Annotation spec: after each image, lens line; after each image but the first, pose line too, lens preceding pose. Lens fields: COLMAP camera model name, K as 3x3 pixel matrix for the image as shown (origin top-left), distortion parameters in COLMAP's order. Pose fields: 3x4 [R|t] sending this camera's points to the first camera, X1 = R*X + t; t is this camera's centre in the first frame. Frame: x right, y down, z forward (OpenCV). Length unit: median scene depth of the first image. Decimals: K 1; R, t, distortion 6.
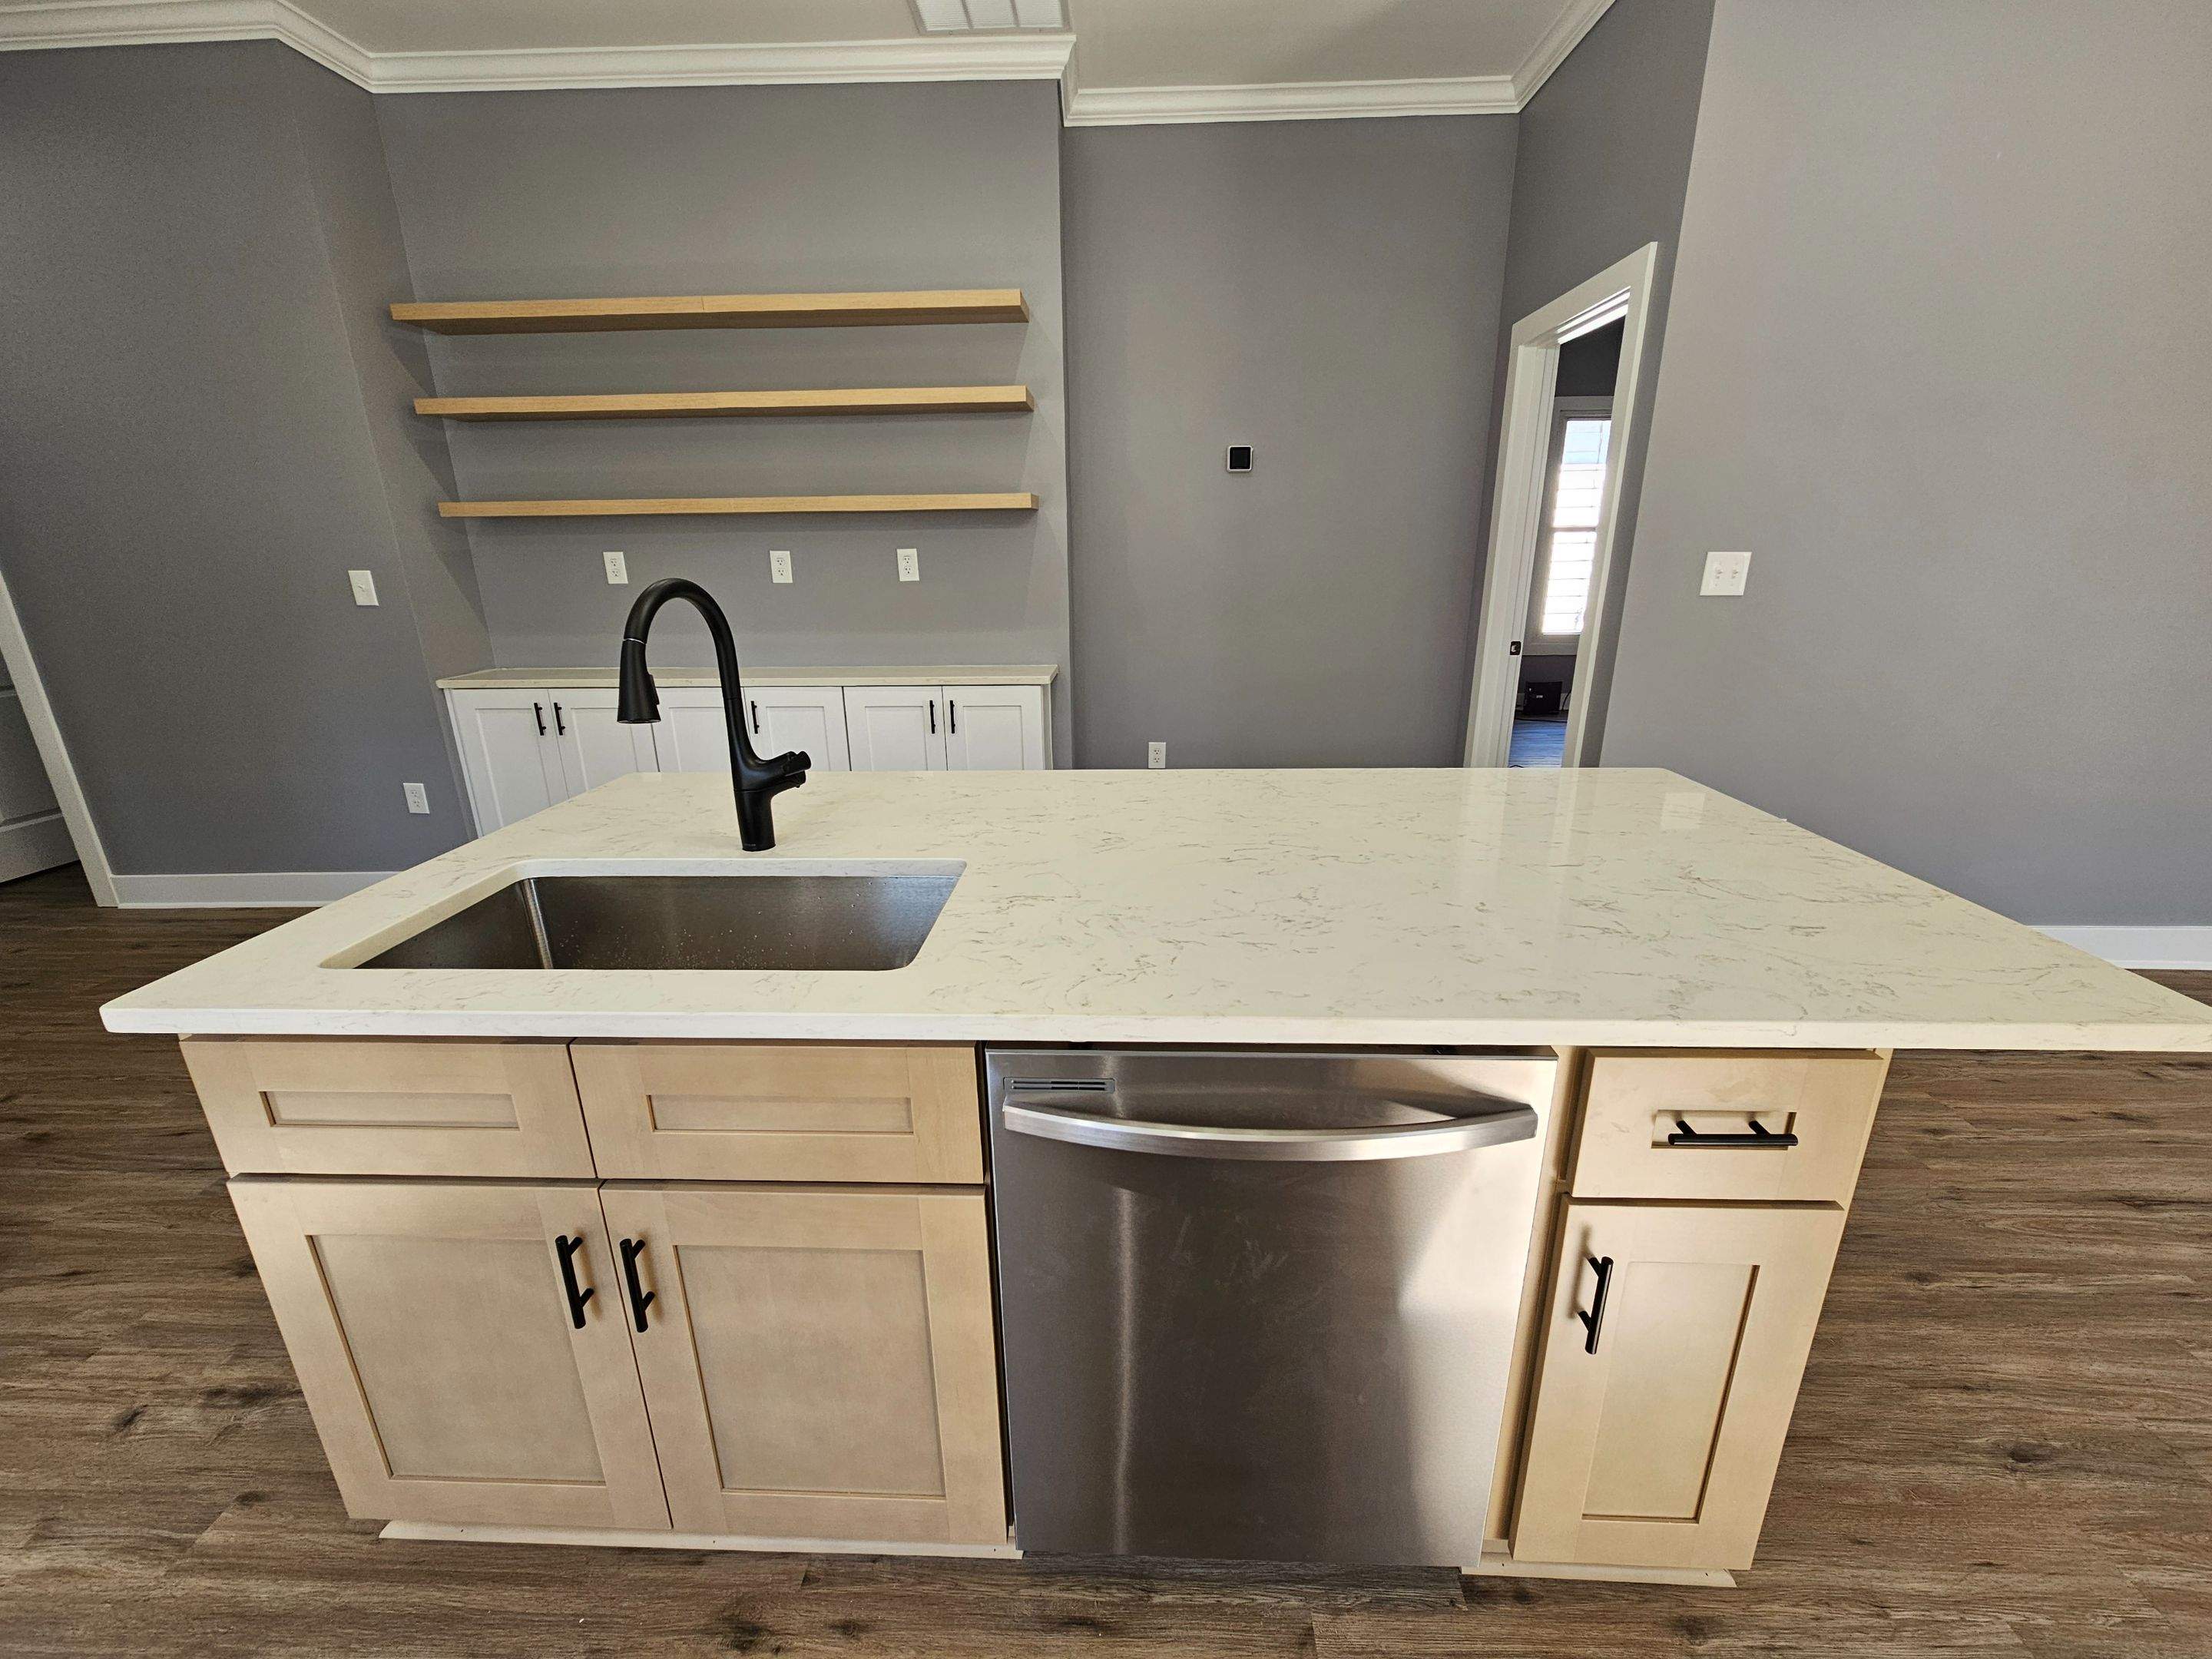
lens RADIAL K [[905.4, 0, 1109.0], [0, 905.4, 832.7], [0, 0, 1]] dist [-0.001511, 0.001416]
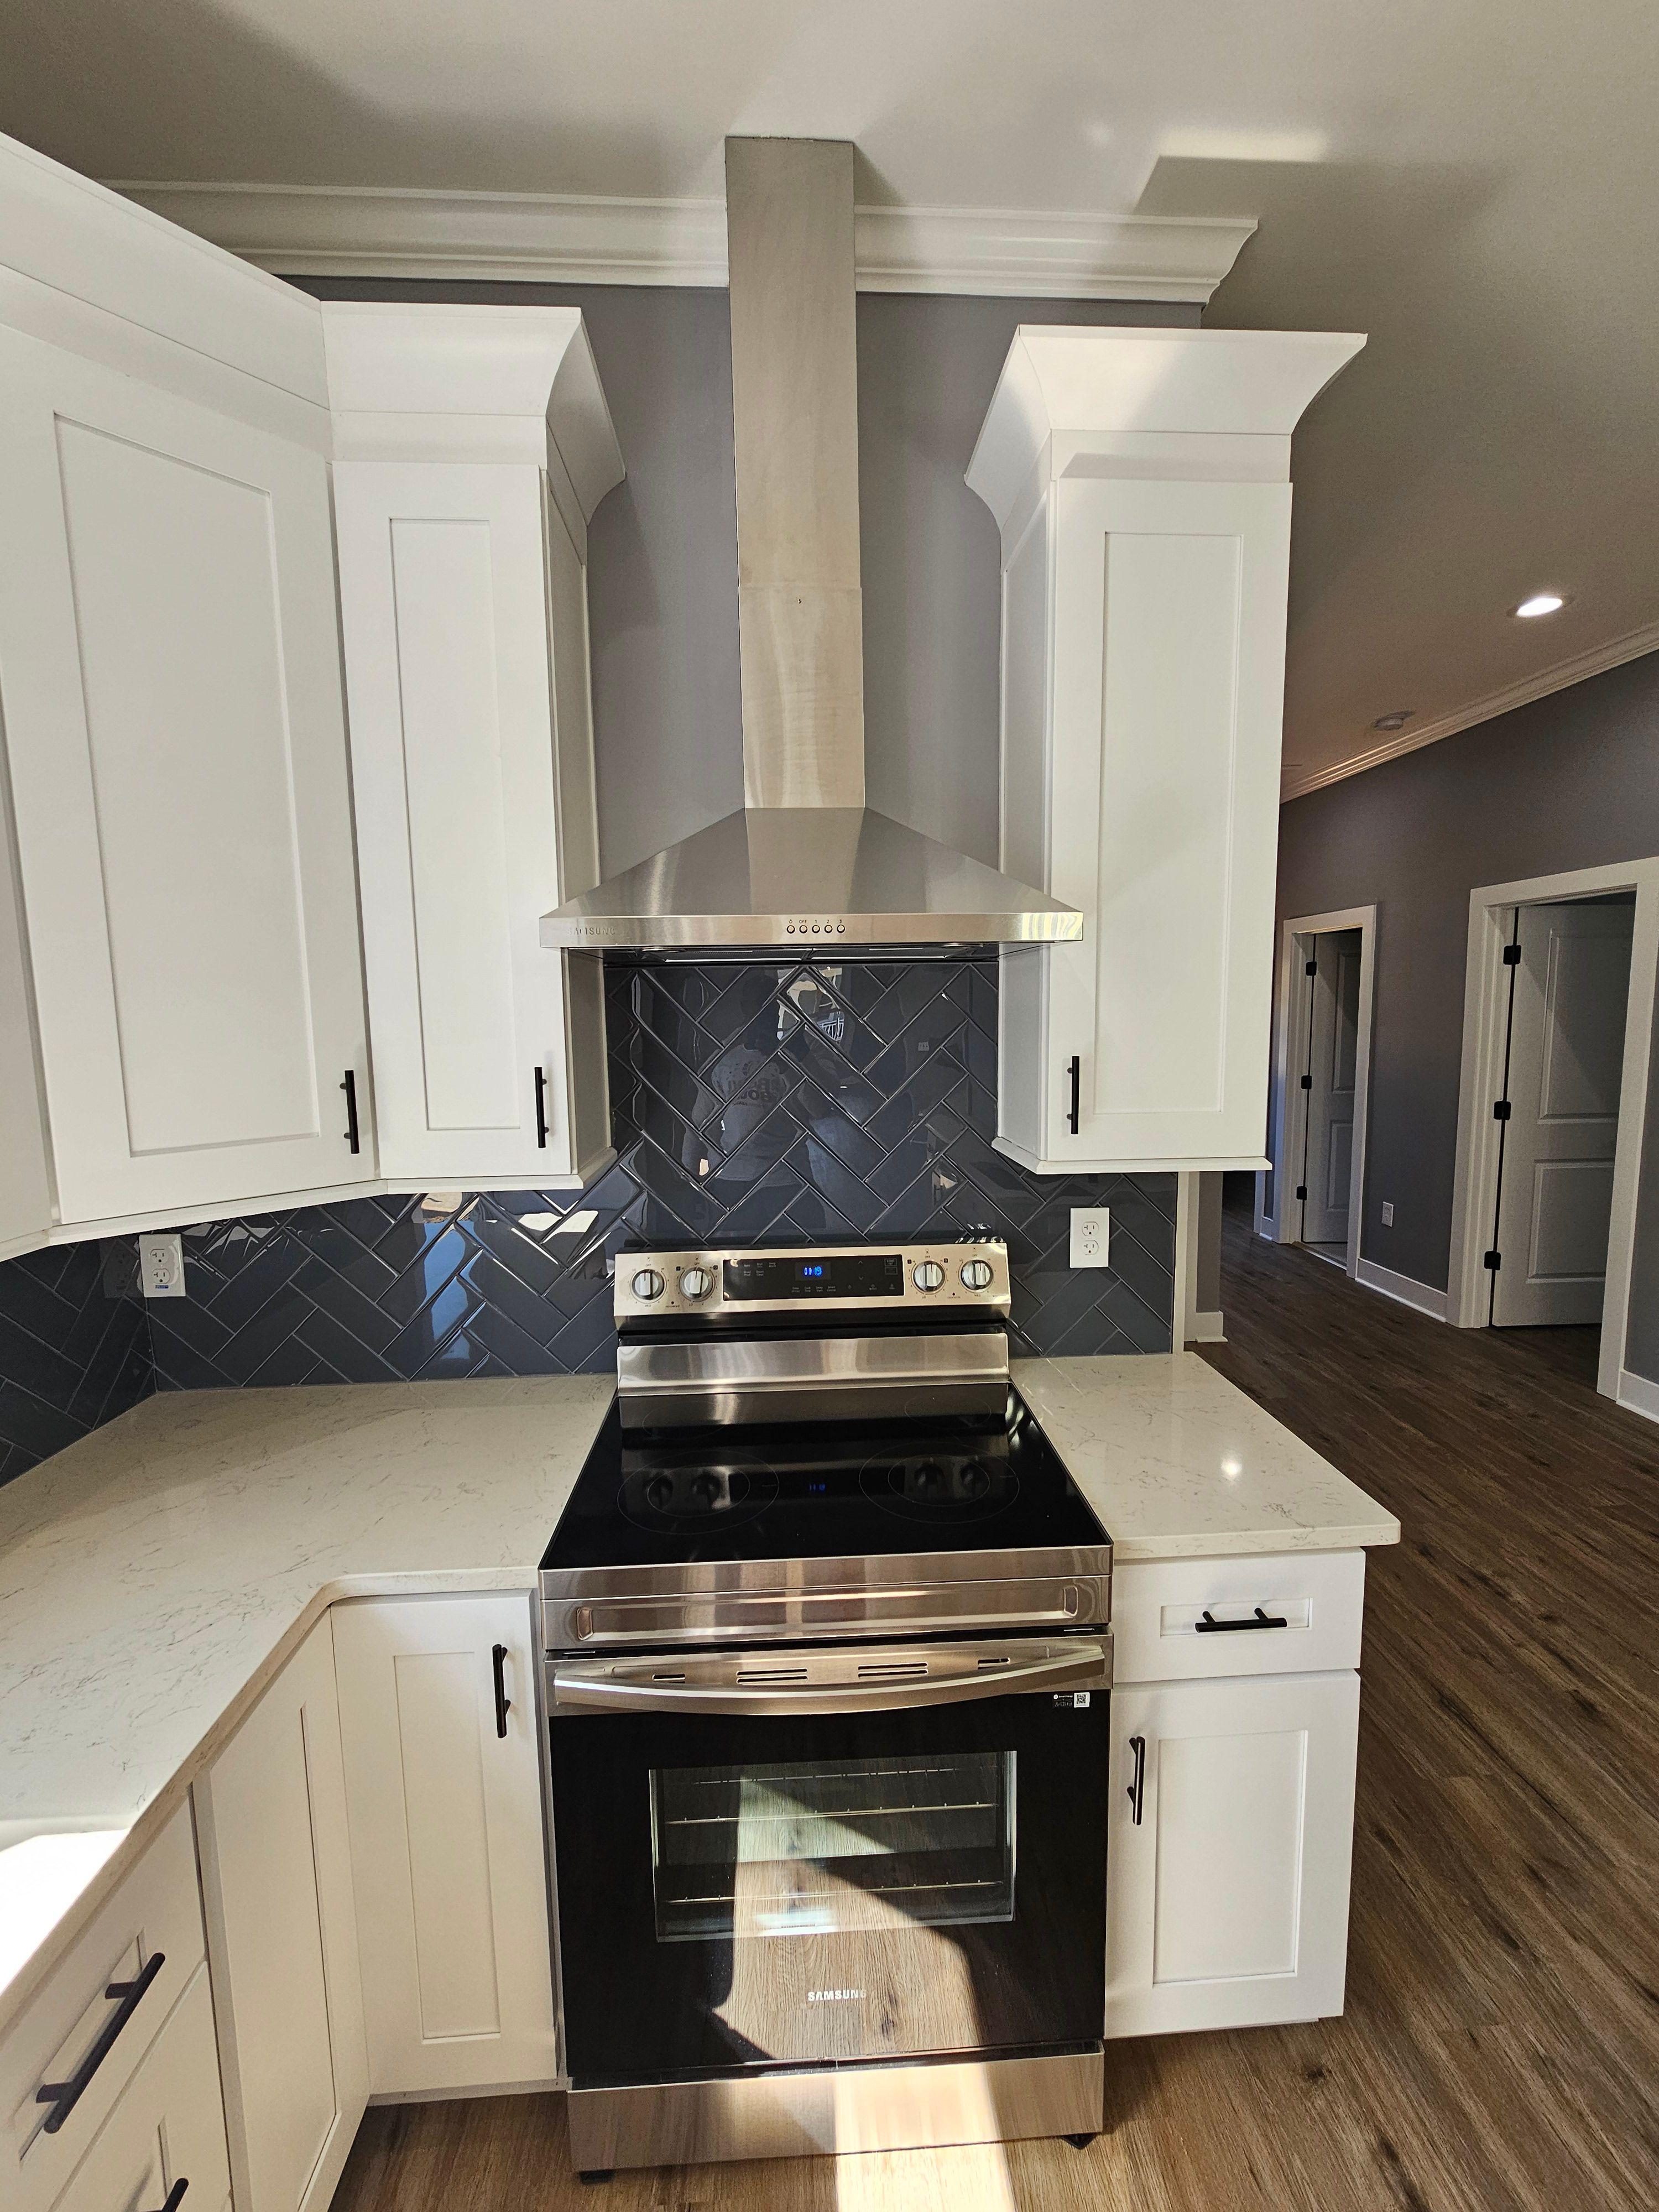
lens RADIAL K [[905.4, 0, 830.8], [0, 905.4, 1108.3], [0, 0, 1]] dist [-0.002396, 0.000982]
pose [[0.091264, 0.122322, -0.988286, -0.639037], [-0.286946, 0.953564, 0.091526, -0.166027], [0.953589, 0.275232, 0.122126, -0.023233]]
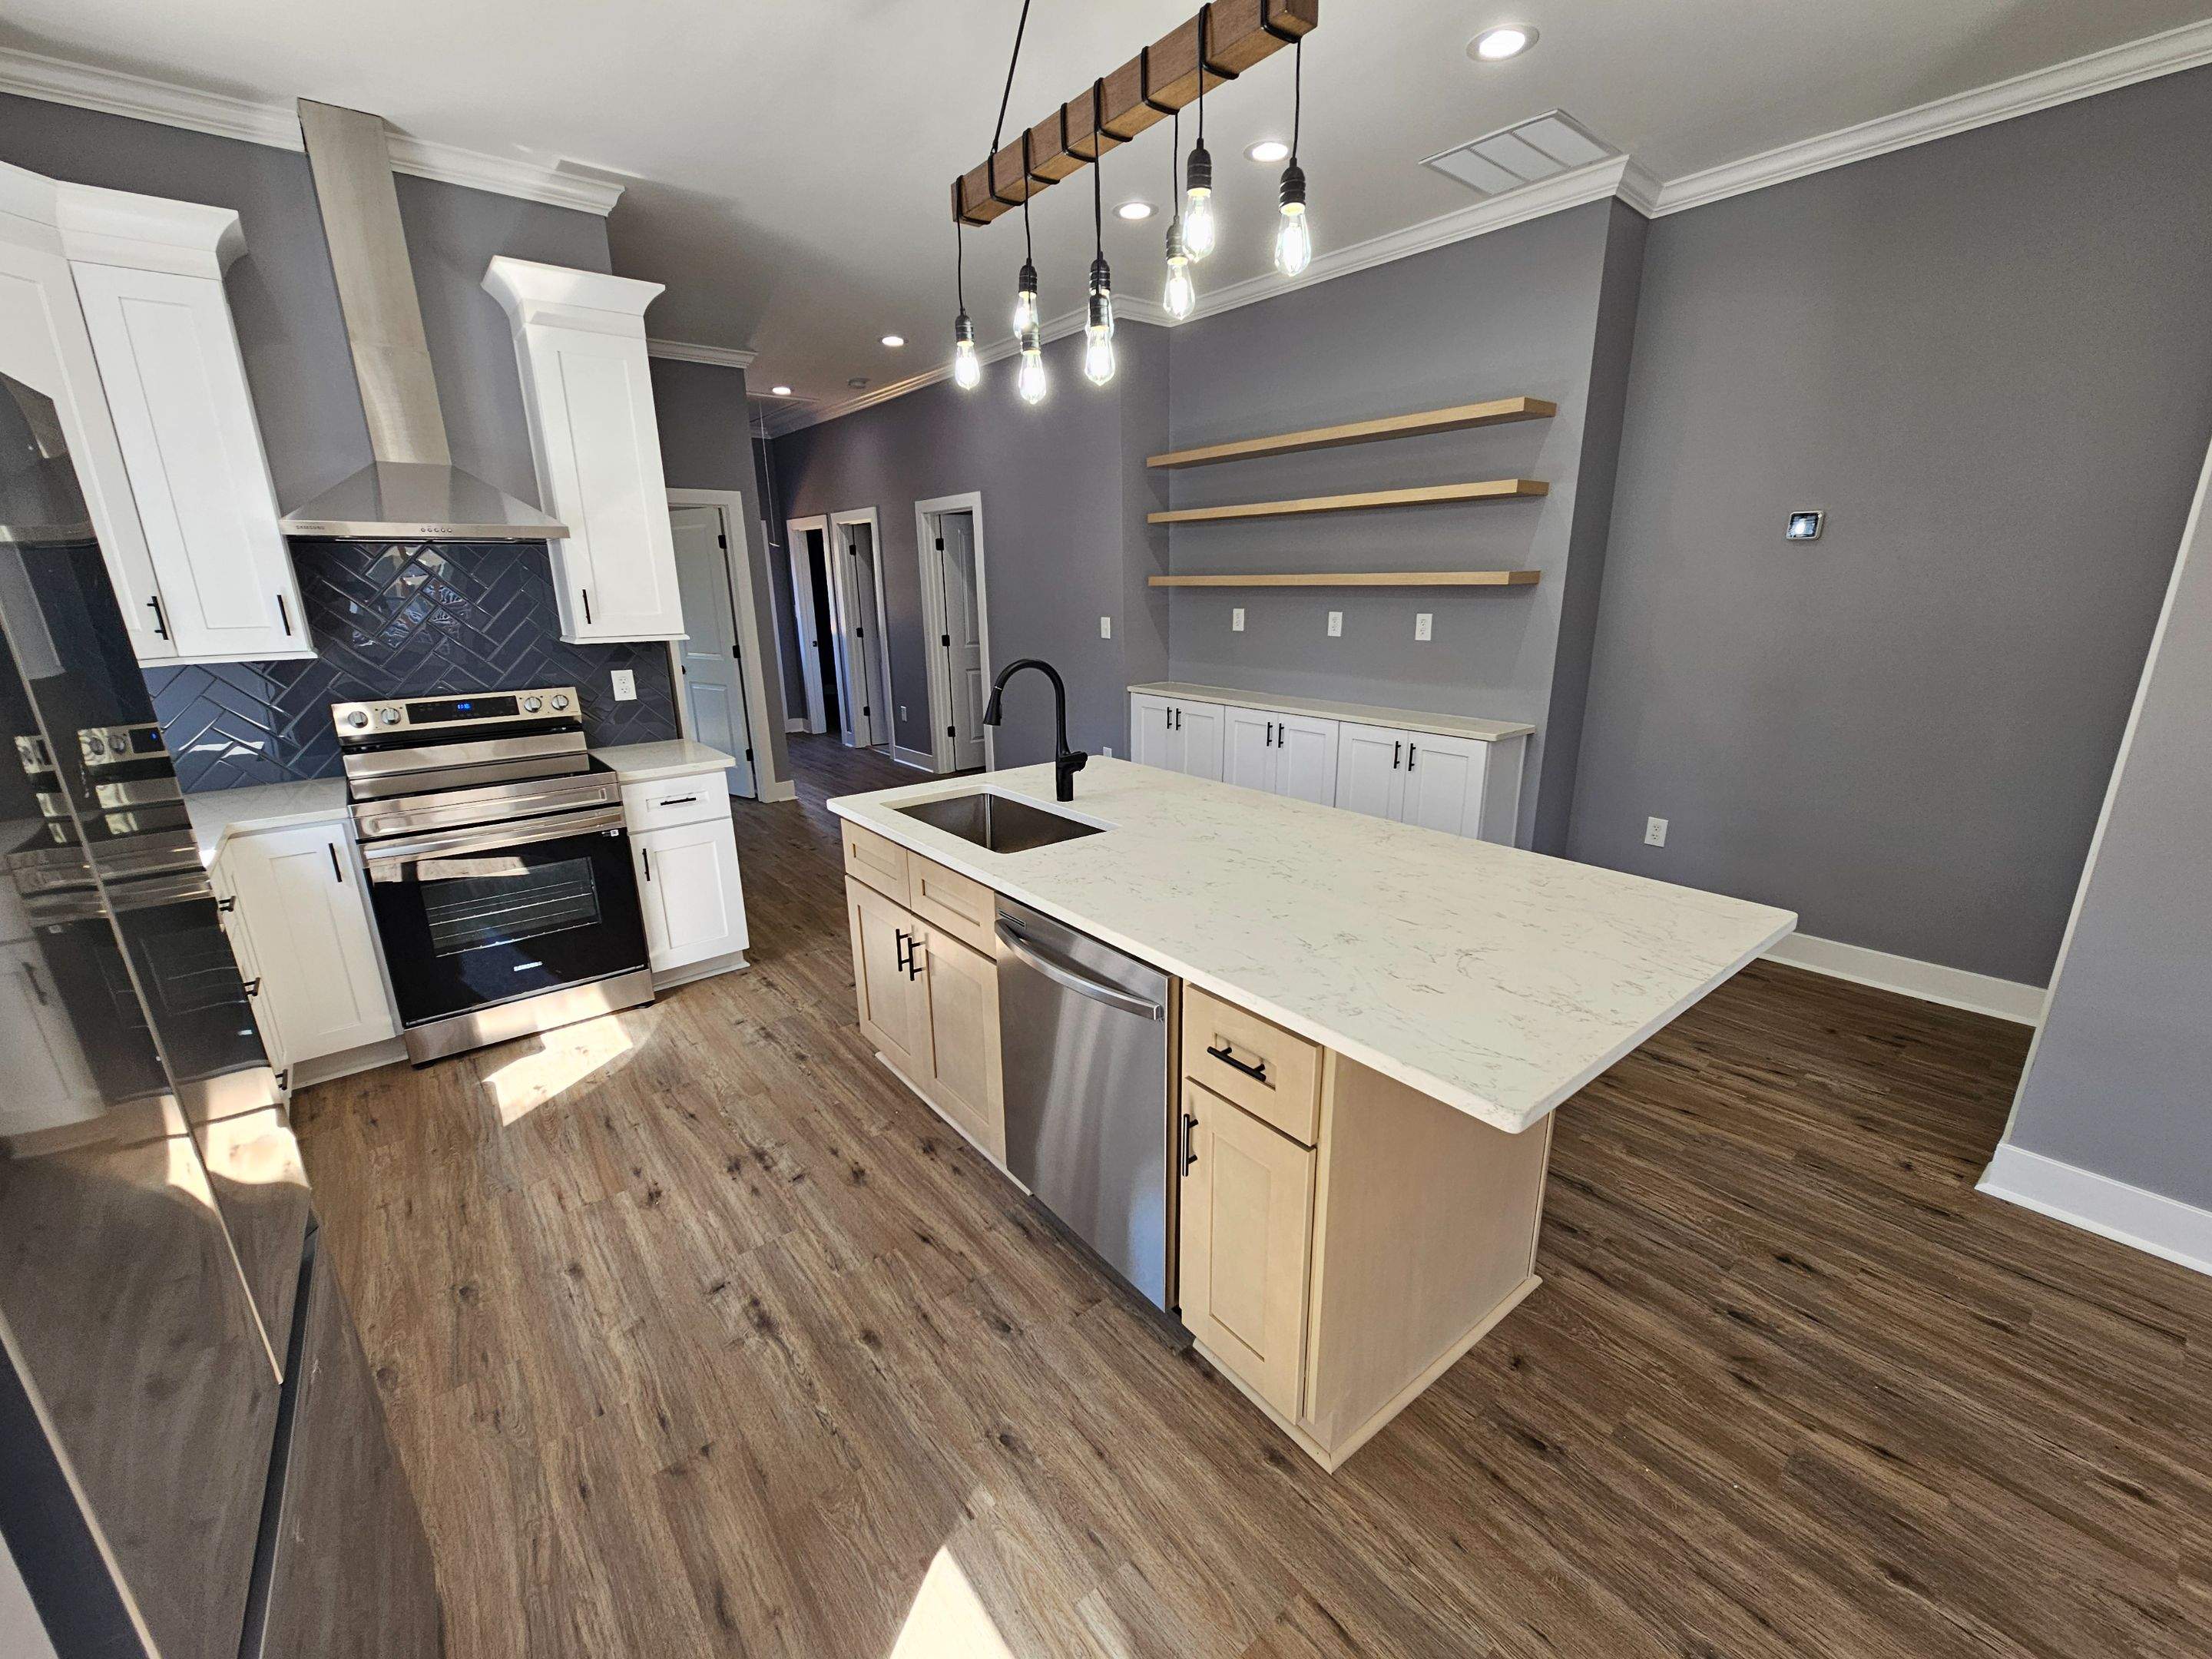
lens RADIAL K [[905.4, 0, 1108.5], [0, 905.4, 833.5], [0, 0, 1]] dist [-0.001511, 0.001416]
pose [[0.654114, 0.210693, -0.726459, 1.054465], [-0.223831, 0.971325, 0.080170, -0.087666], [0.722519, 0.110163, 0.682517, -0.196696]]
